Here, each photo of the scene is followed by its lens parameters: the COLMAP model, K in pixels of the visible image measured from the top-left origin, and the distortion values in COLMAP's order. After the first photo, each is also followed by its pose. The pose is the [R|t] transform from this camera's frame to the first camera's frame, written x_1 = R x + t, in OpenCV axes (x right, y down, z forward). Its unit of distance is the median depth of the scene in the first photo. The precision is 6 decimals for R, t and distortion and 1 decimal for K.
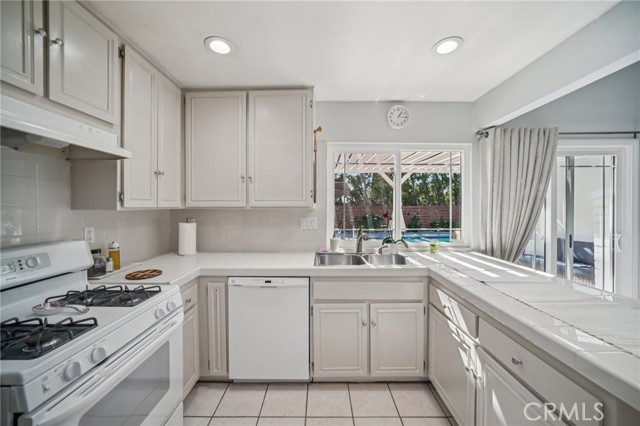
lens RADIAL K [[239.9, 0, 319.6], [0, 239.9, 209.0], [0, 0, 1]] dist [-0.012140, 0.000141]
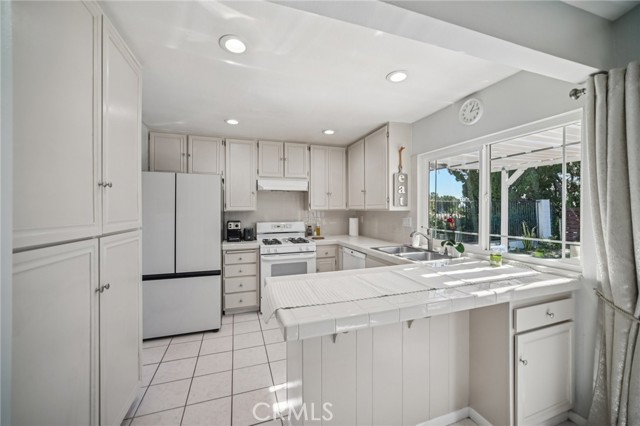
lens RADIAL K [[248.3, 0, 316.4], [0, 248.3, 209.9], [0, 0, 1]] dist [-0.018323, 0.007197]
pose [[0.320340, 0.001838, -0.947301, 1.374697], [-0.006197, 0.999981, -0.000155, -0.001525], [0.947282, 0.005920, 0.320346, 0.174744]]
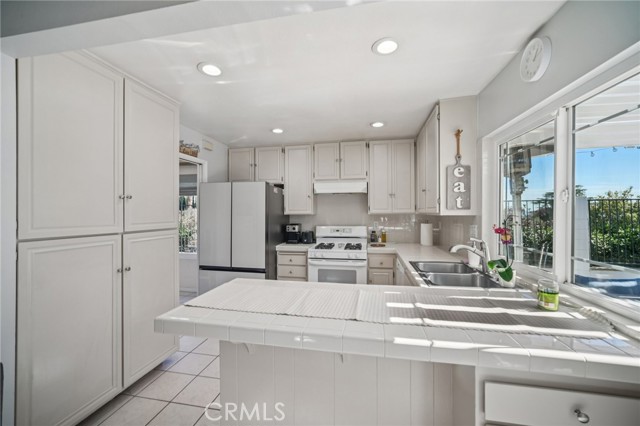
lens RADIAL K [[260.4, 0, 317.3], [0, 260.4, 212.2], [0, 0, 1]] dist [-0.001040, 0.000032]
pose [[-0.189988, 0.001665, -0.981785, 1.391948], [-0.006738, 0.999973, 0.002999, -0.015365], [0.981763, 0.007185, -0.189972, 0.797751]]
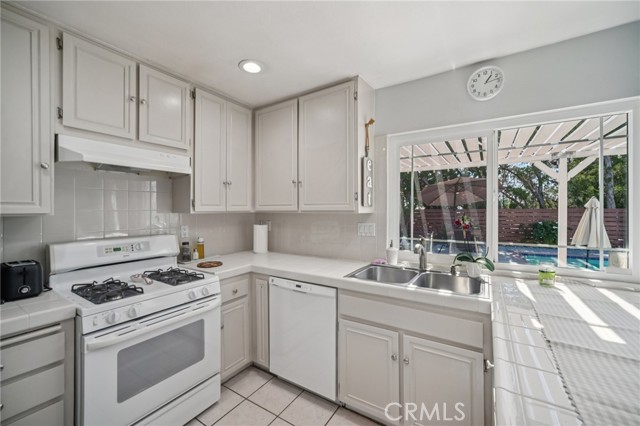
lens RADIAL K [[260.3, 0, 318.5], [0, 260.3, 209.8], [0, 0, 1]] dist [-0.010872, 0.000311]
pose [[0.841671, -0.001755, -0.539988, 0.430094], [-0.004237, 0.999942, -0.009855, -0.003092], [0.539974, 0.010582, 0.841615, 0.129675]]
